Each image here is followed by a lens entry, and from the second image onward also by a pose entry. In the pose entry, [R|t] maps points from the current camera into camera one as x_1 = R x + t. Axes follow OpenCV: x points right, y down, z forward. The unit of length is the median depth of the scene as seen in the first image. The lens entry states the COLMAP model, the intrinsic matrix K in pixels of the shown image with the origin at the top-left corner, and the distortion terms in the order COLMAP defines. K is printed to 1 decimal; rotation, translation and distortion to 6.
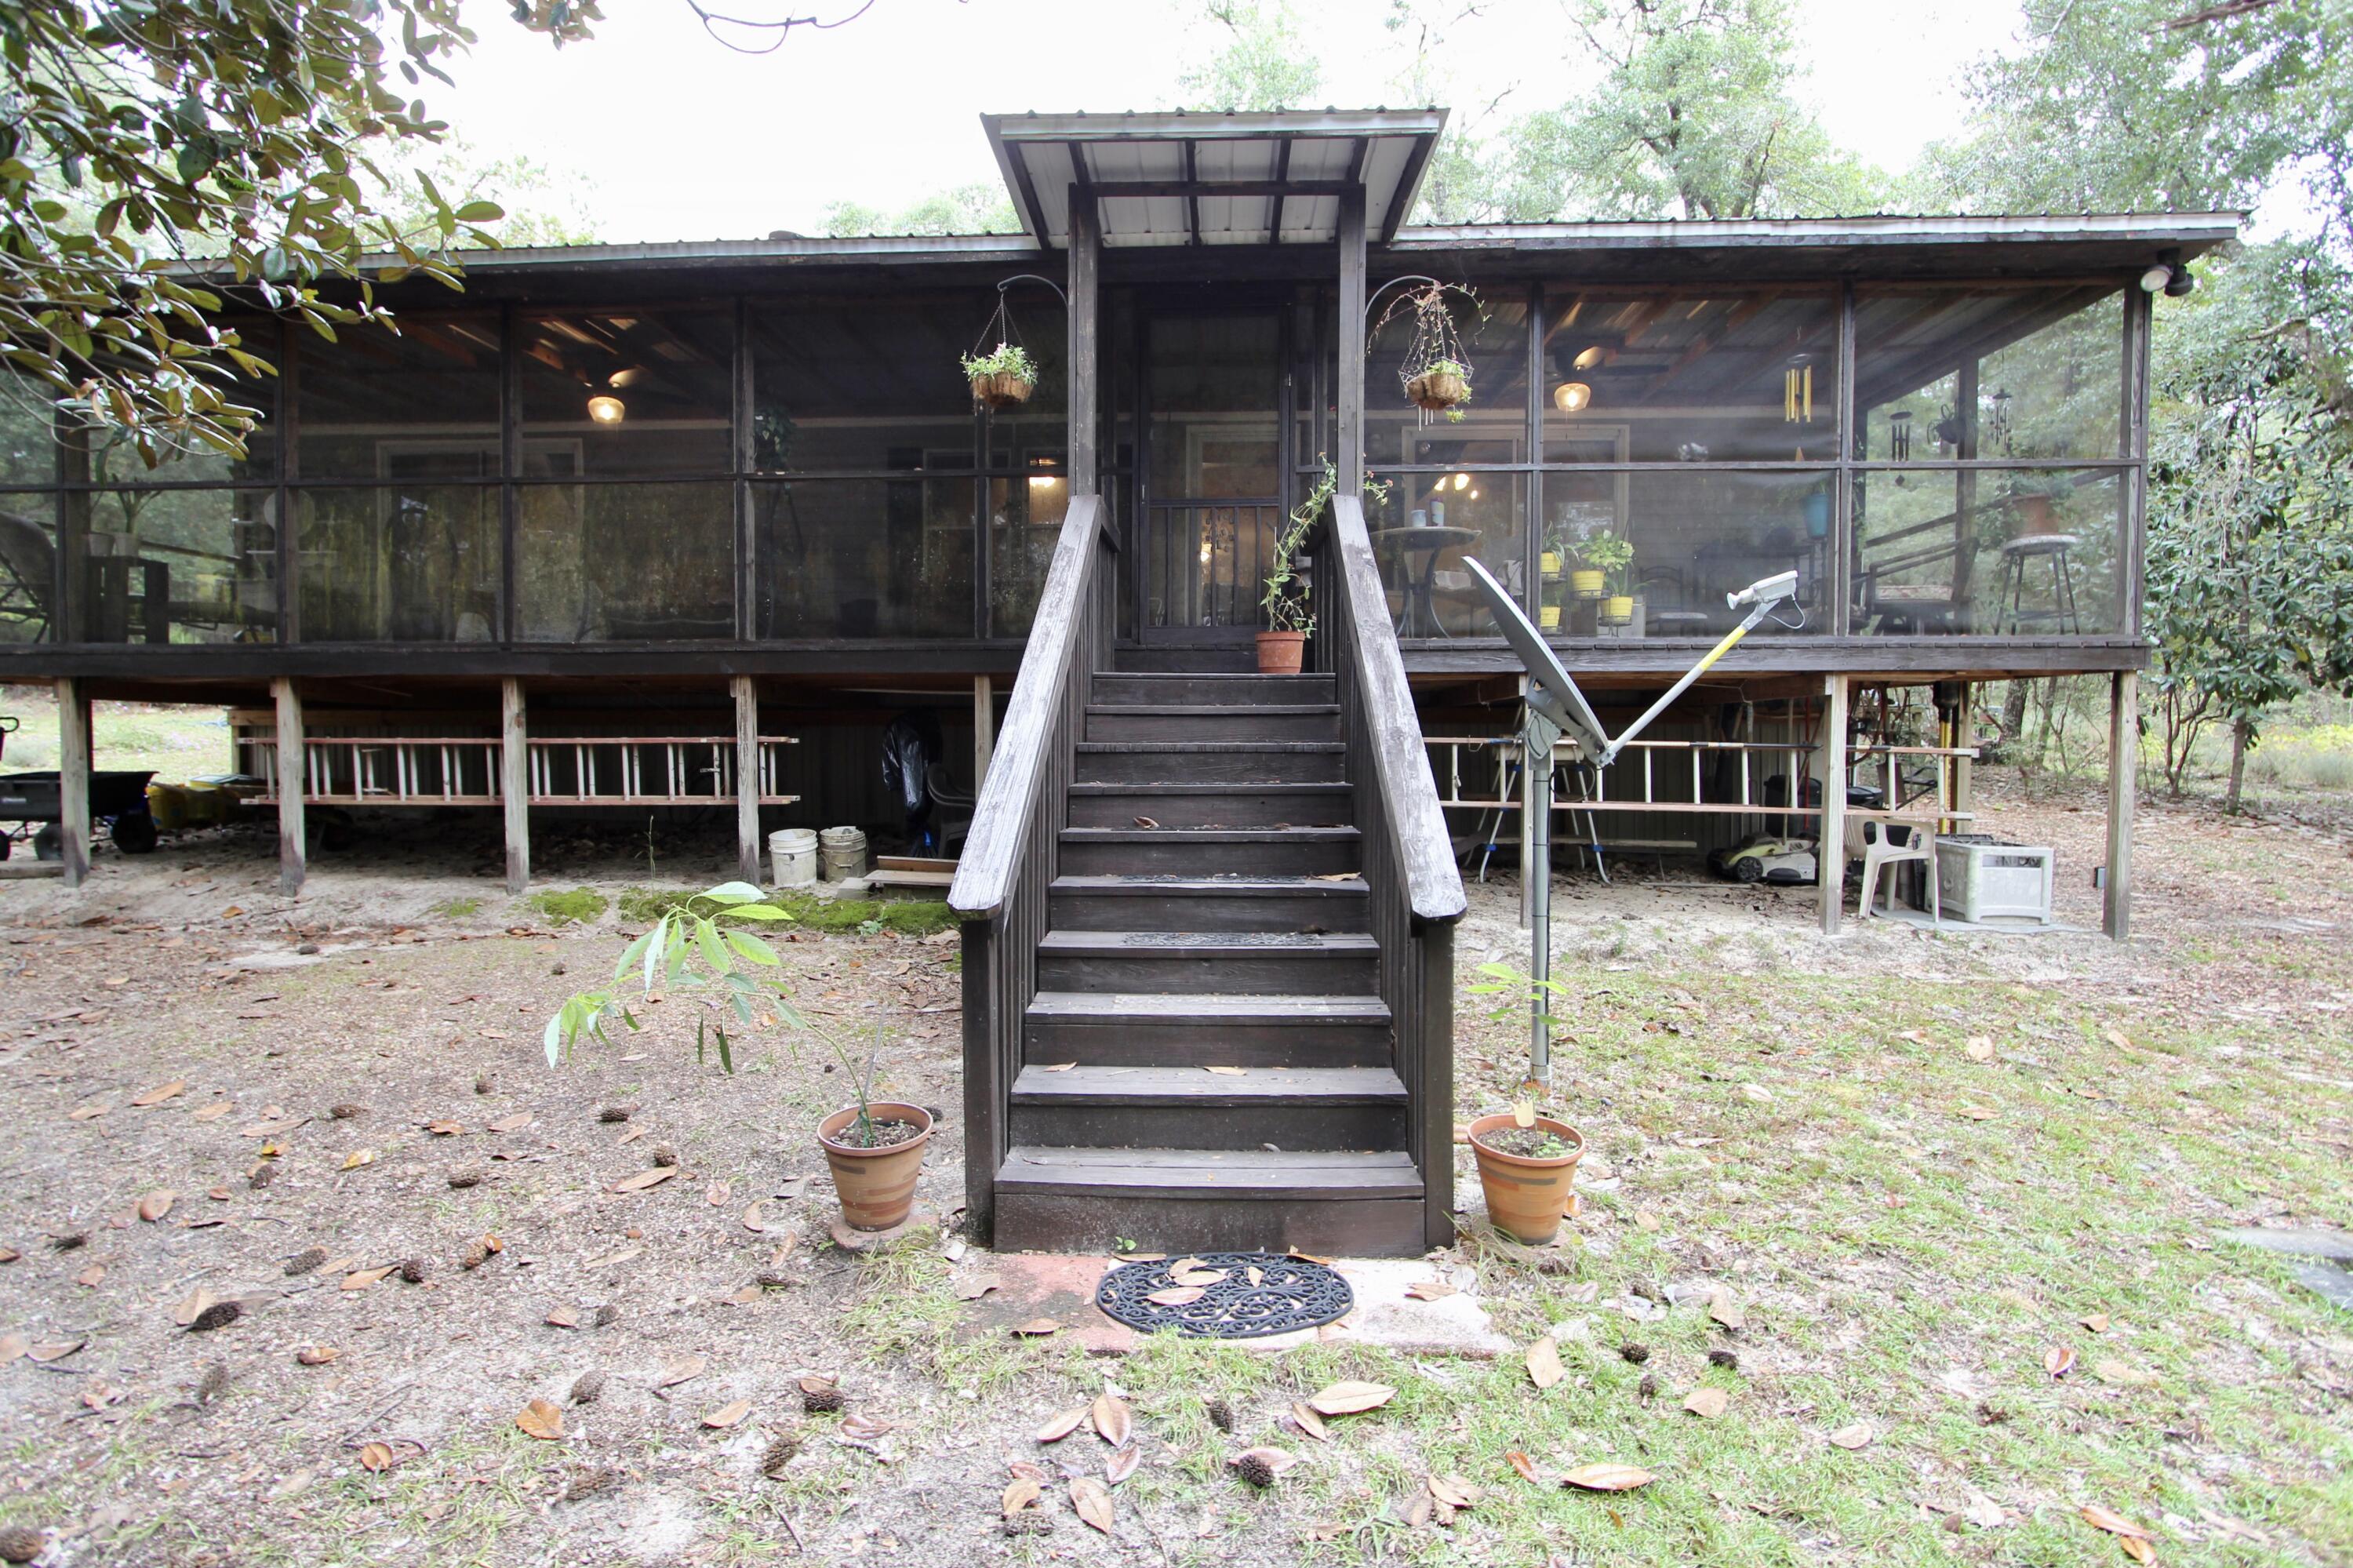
lens RADIAL K [[1163.1, 0, 1176.5], [0, 1163.1, 784.0], [0, 0, 1]] dist [-0.013170, -0.000055]
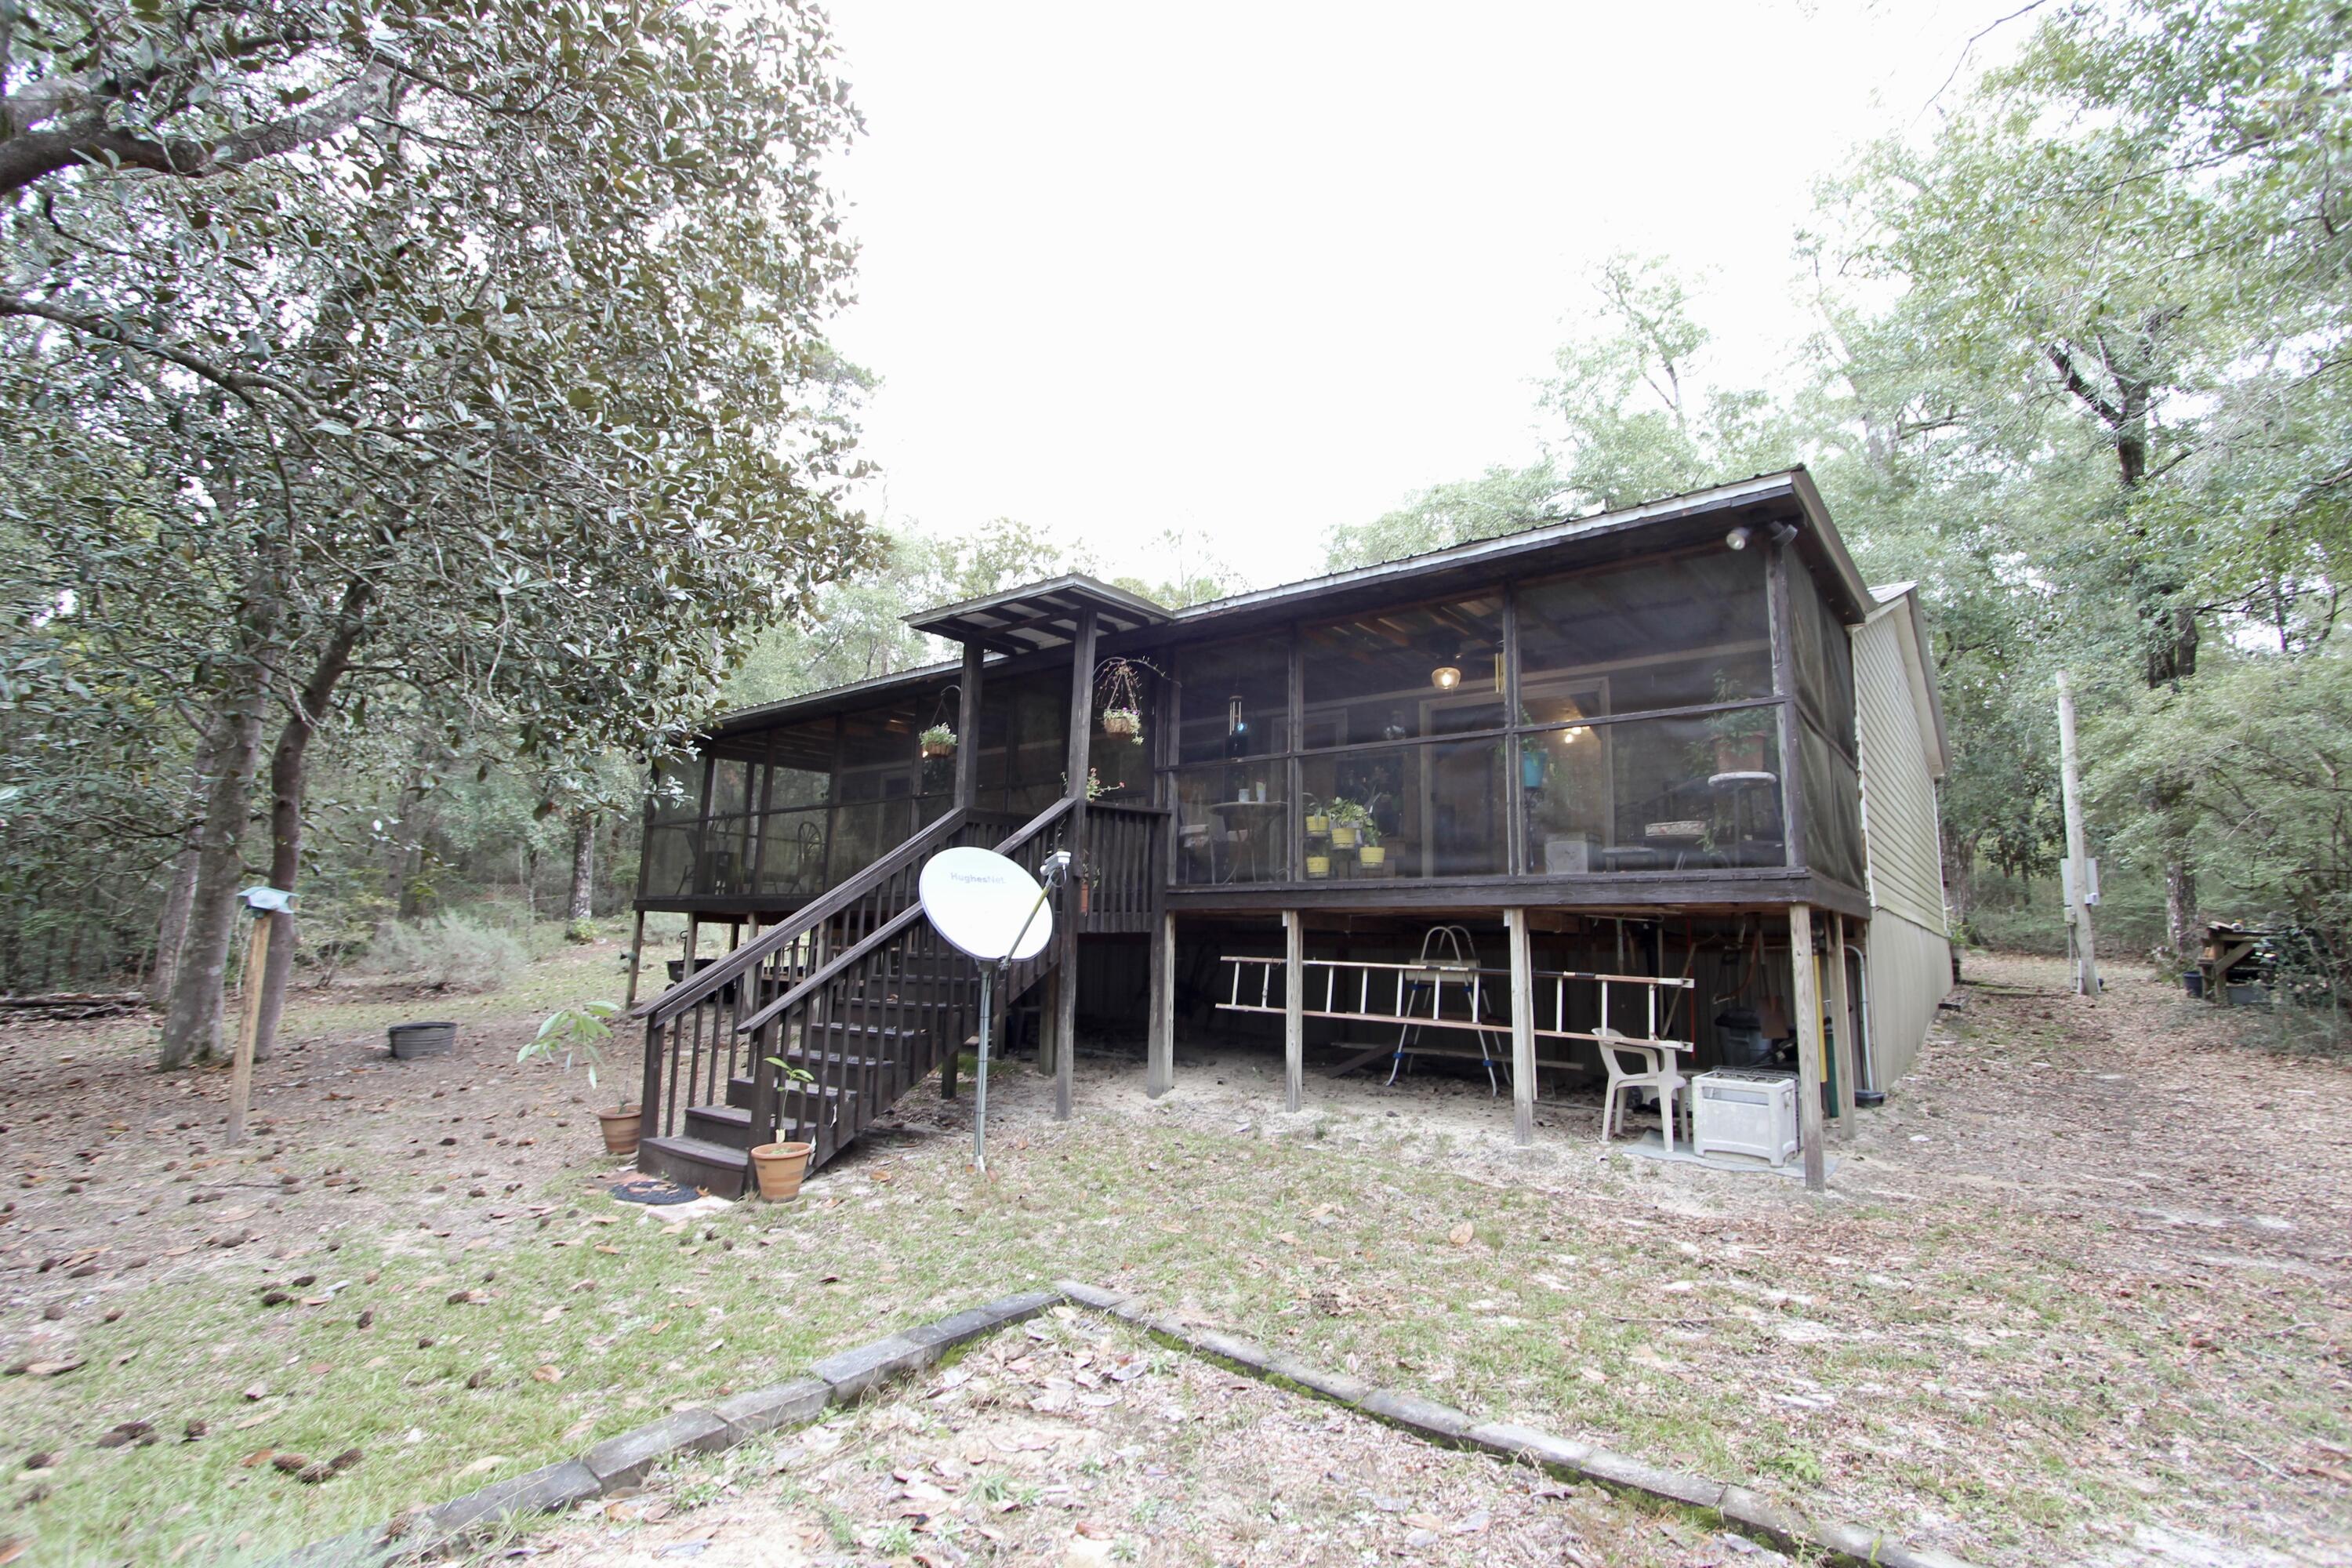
lens RADIAL K [[1067.3, 0, 1176.0], [0, 1067.3, 784.0], [0, 0, 1]] dist [-0.001570, -0.000018]
pose [[0.797683, -0.070978, -0.598886, 0.884592], [-0.055296, 0.980259, -0.189827, 0.003616], [0.600537, 0.184538, 0.778011, -0.041726]]
